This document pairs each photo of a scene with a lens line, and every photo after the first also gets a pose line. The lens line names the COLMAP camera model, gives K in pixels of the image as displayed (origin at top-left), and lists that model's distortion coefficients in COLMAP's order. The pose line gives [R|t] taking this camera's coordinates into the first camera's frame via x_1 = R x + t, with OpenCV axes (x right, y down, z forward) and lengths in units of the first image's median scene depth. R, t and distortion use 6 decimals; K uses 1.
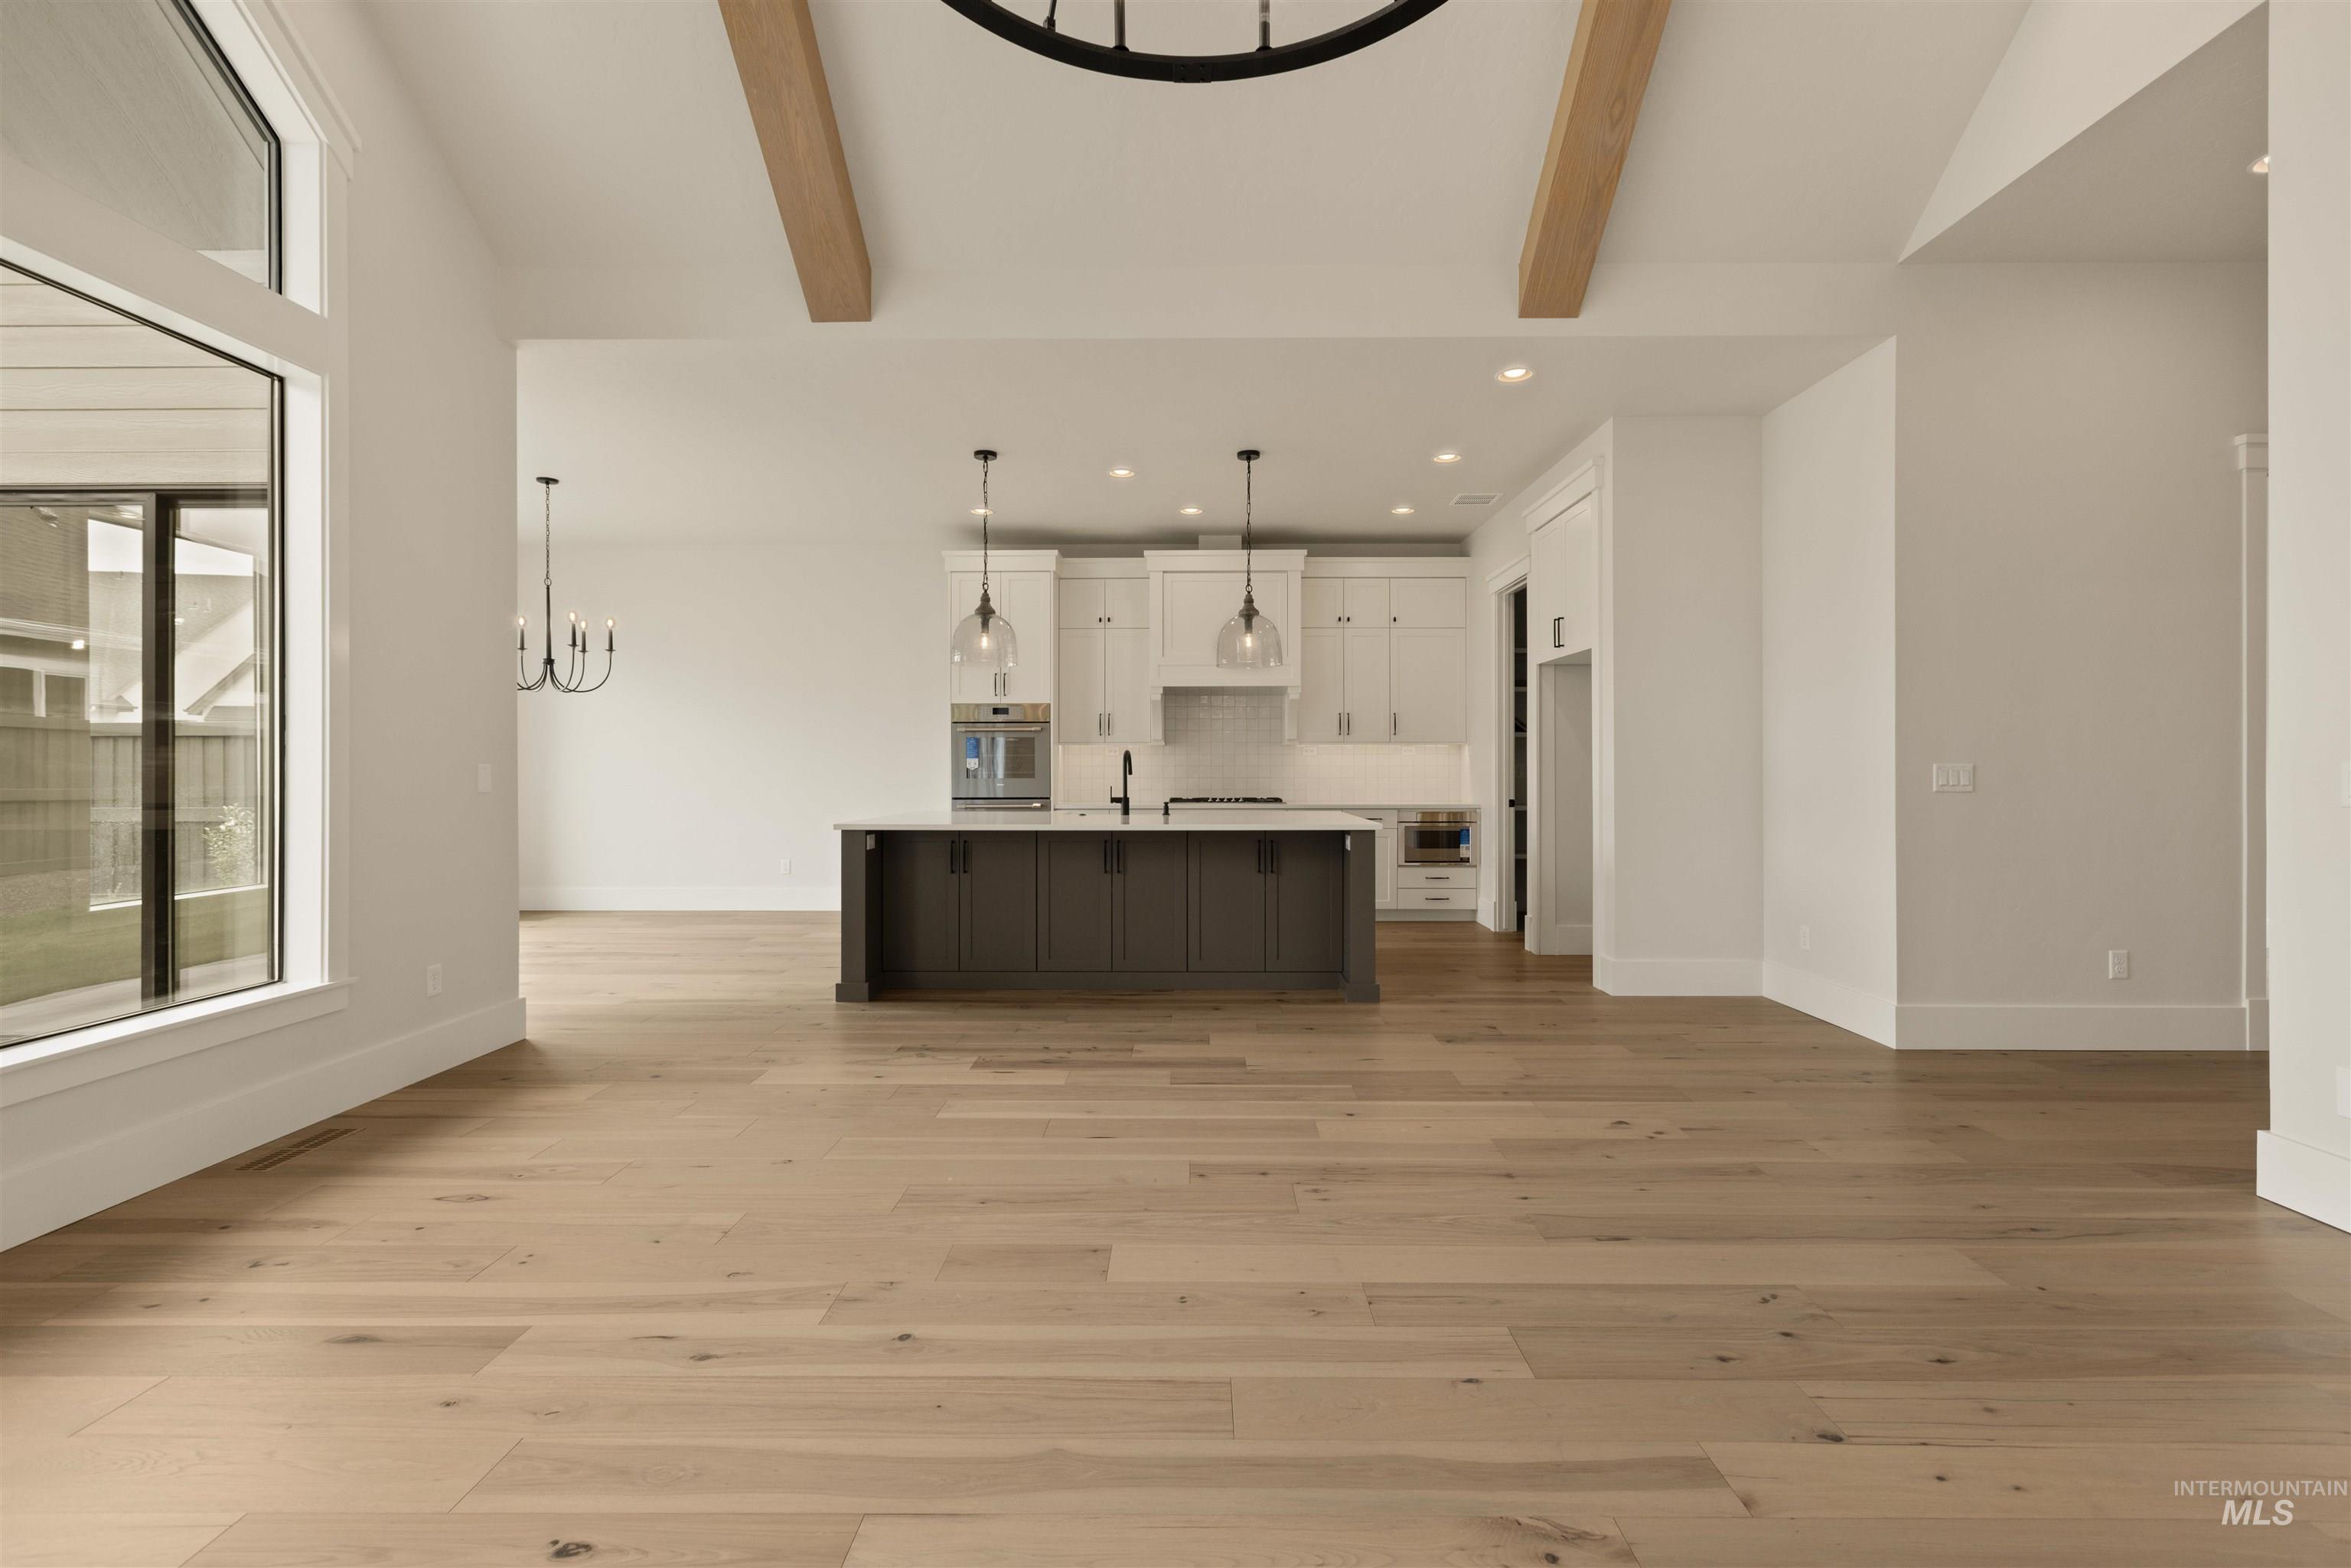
lens RADIAL K [[1059.9, 0, 1188.5], [0, 1059.9, 766.3], [0, 0, 1]] dist [0.000932, 0.000176]
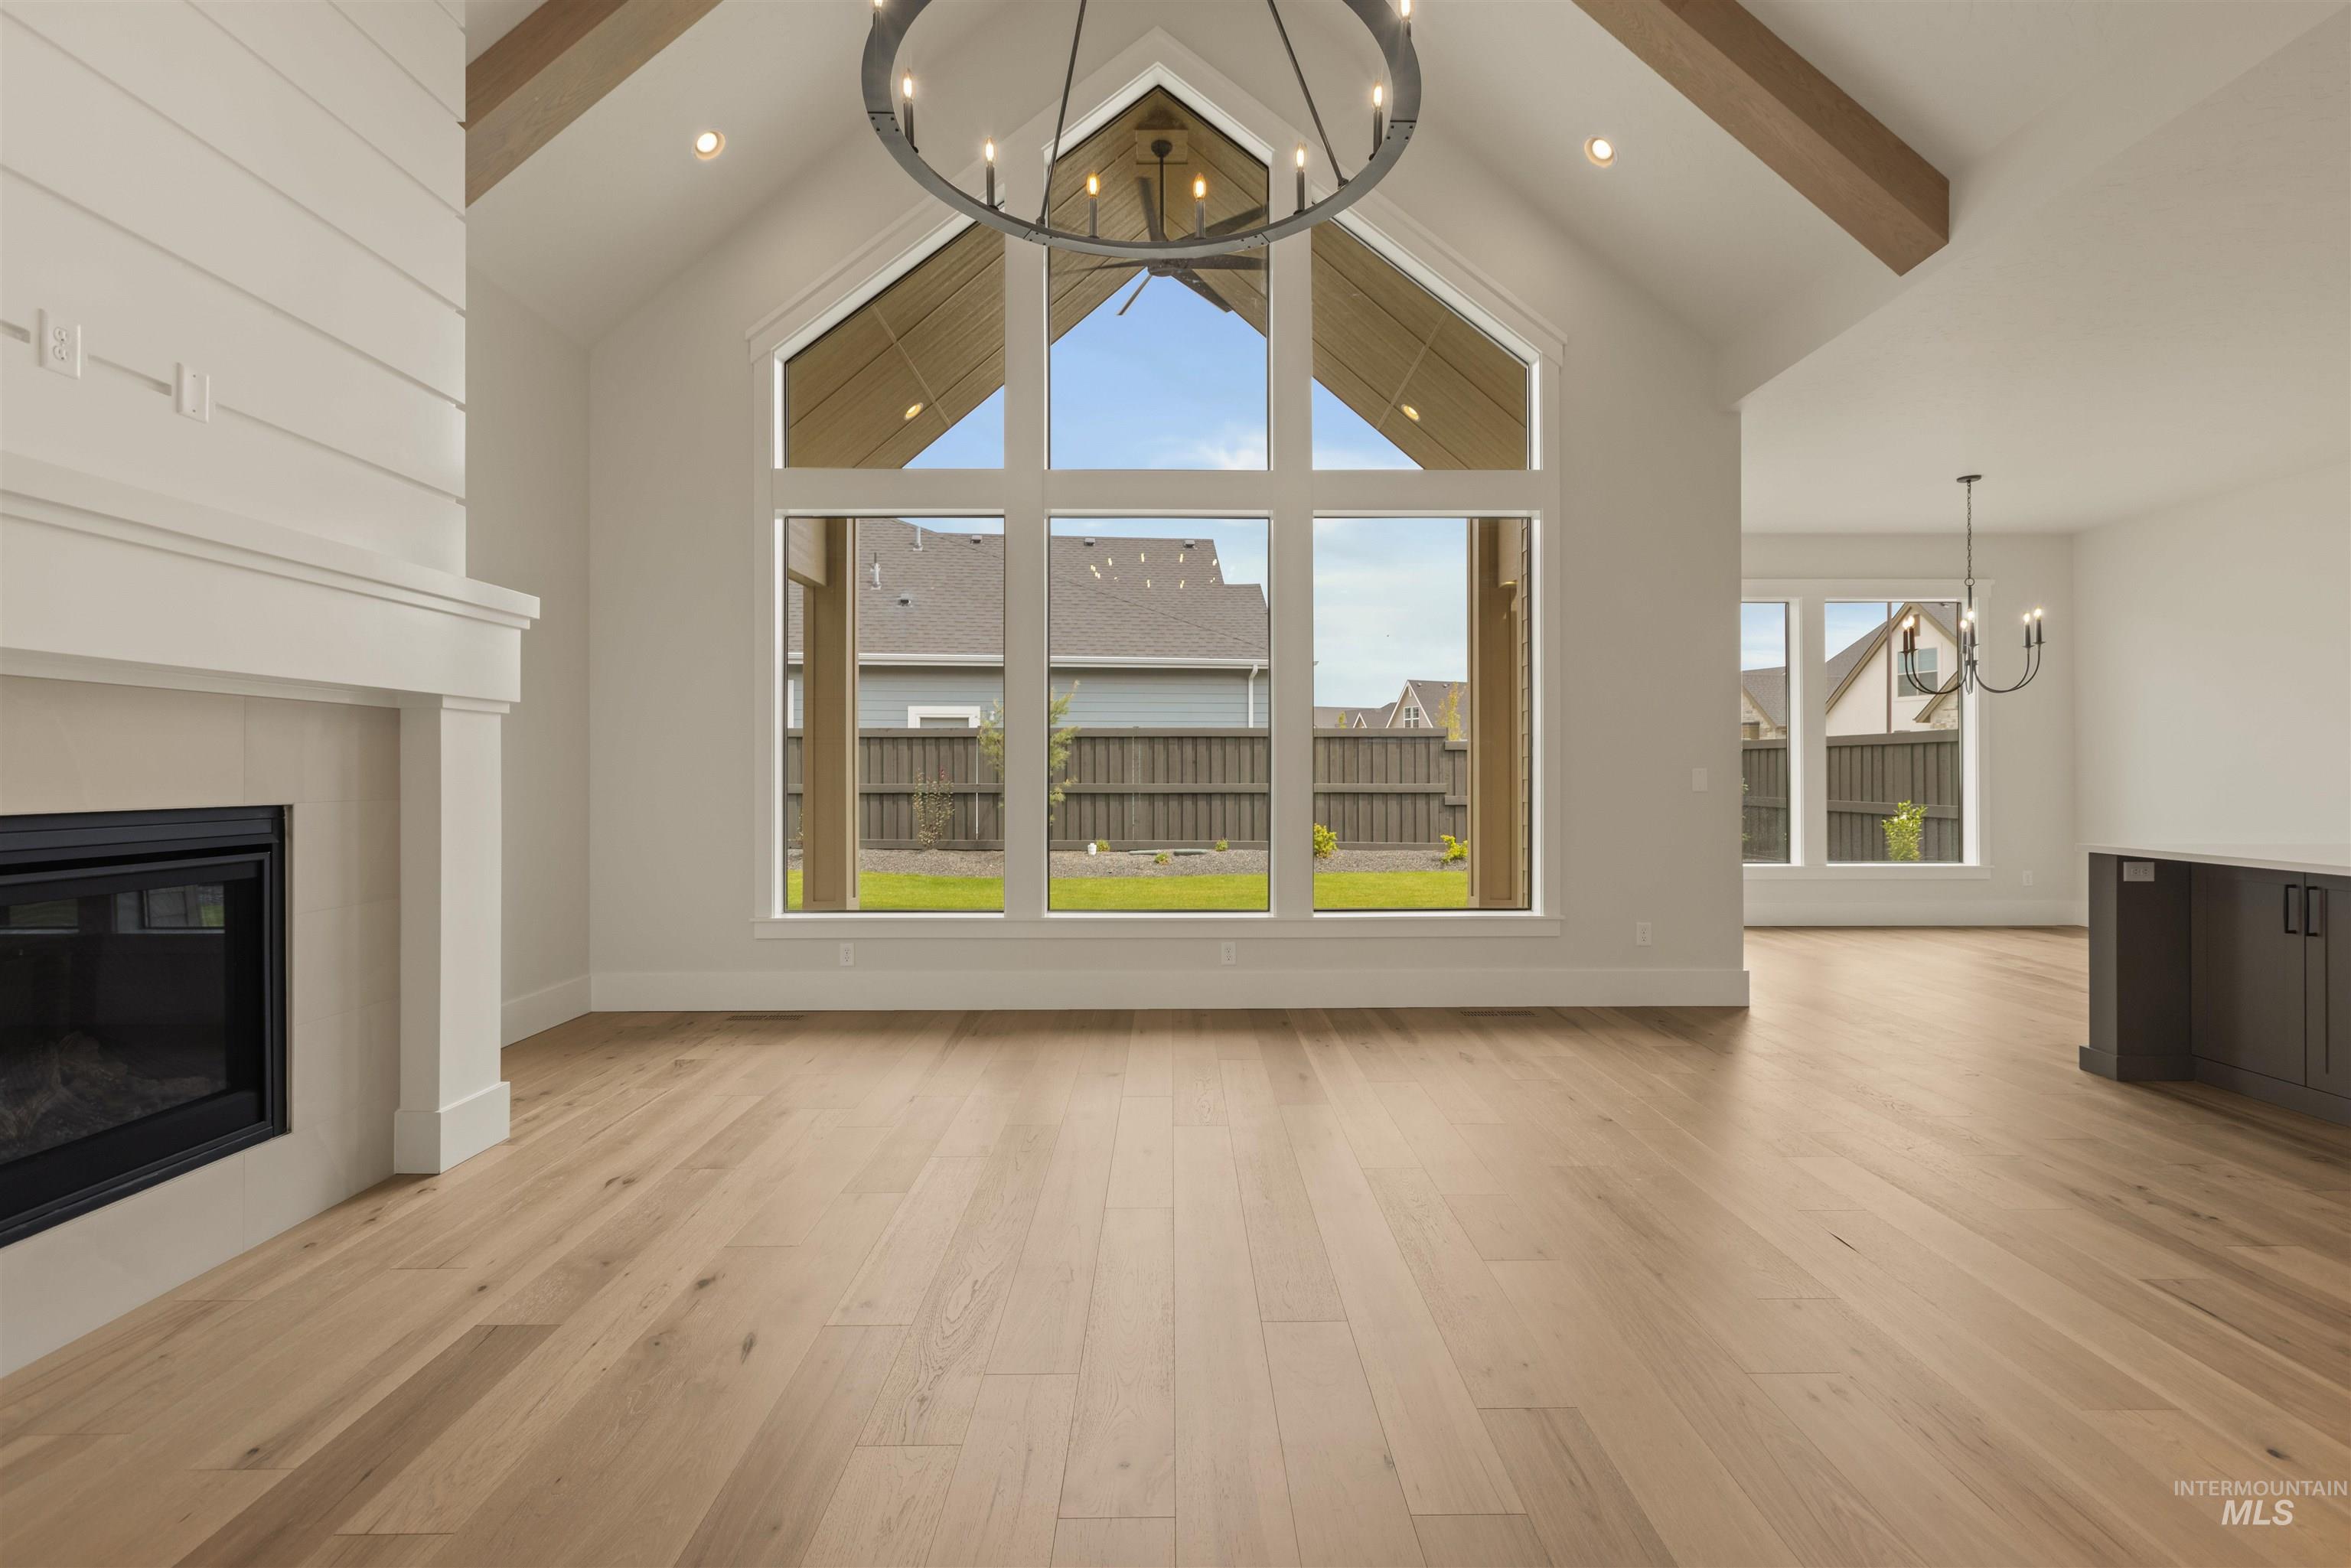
lens RADIAL K [[1049.0, 0, 1175.2], [0, 1049.0, 764.2], [0, 0, 1]] dist [0.000636, 0.000197]
pose [[0.015779, -0.002442, -0.999873, 0.347905], [-0.001651, 0.999996, -0.002468, -0.001597], [0.999874, 0.001689, 0.015775, 0.244626]]
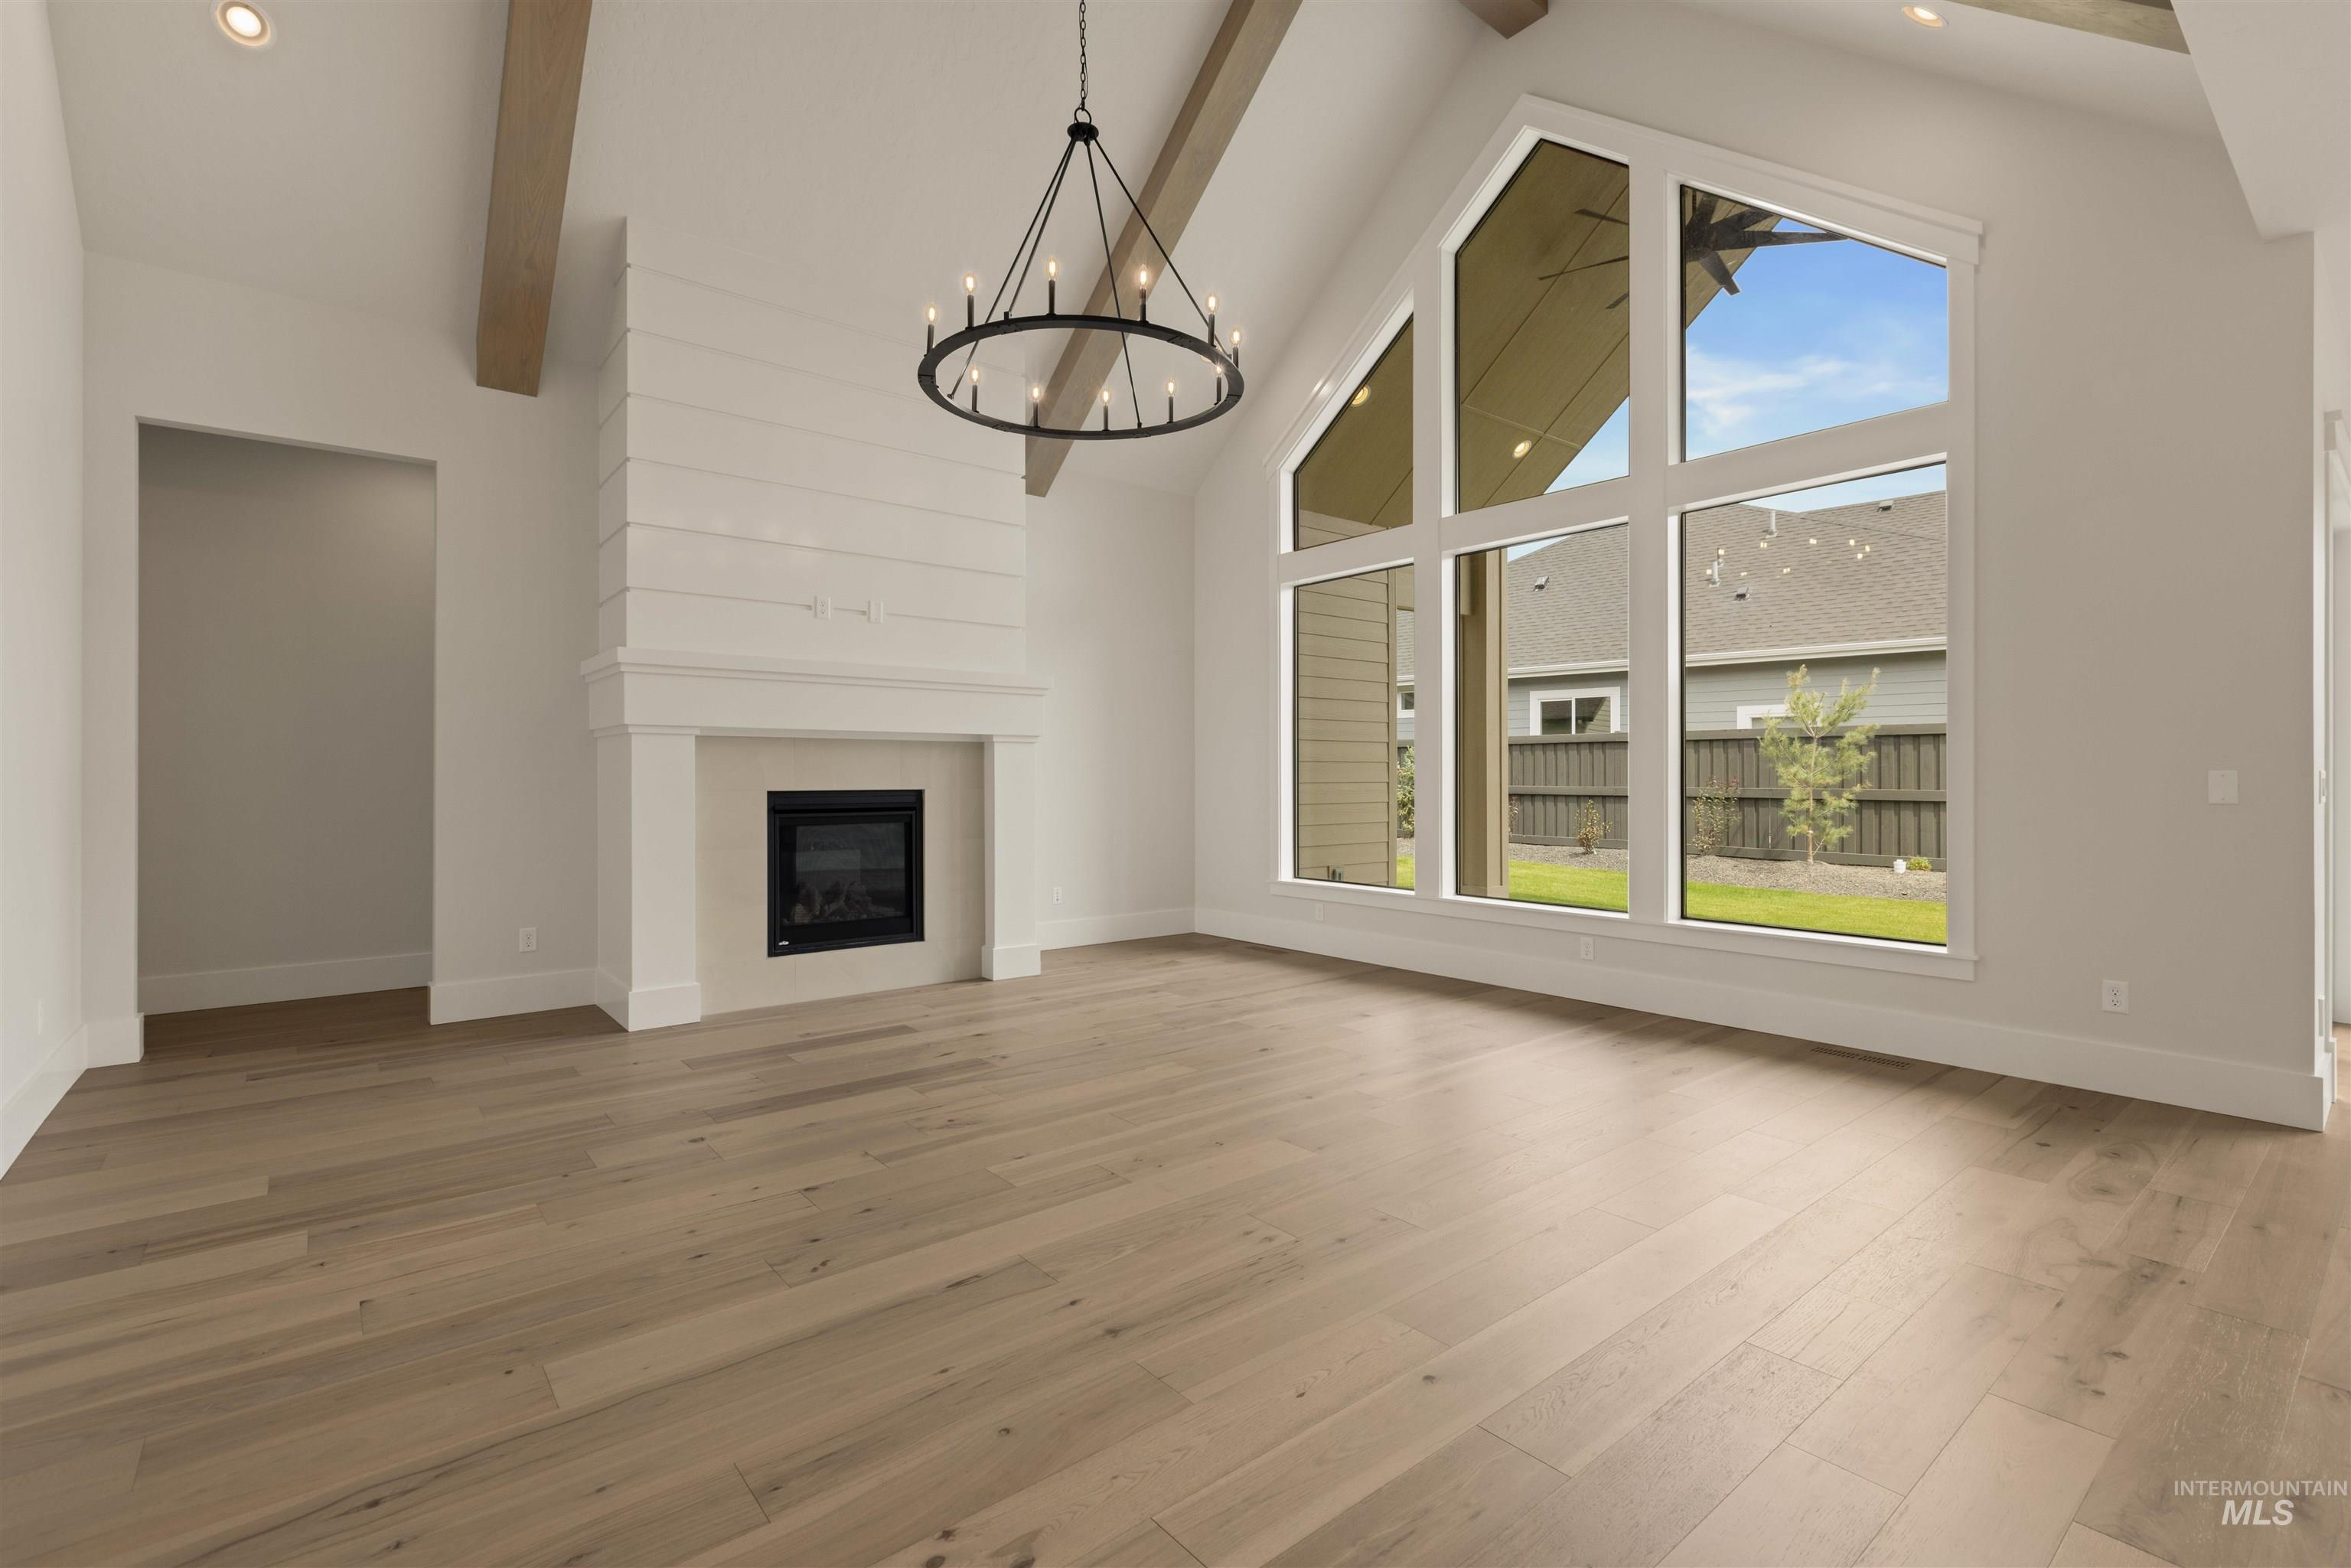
lens RADIAL K [[1054.0, 0, 1179.1], [0, 1054.0, 767.2], [0, 0, 1]] dist [0.000417, -0.000266]
pose [[-0.770336, -0.000980, -0.637637, 0.333540], [0.001140, 0.999995, -0.002913, -0.001980], [0.637637, -0.002971, -0.770331, 0.724176]]
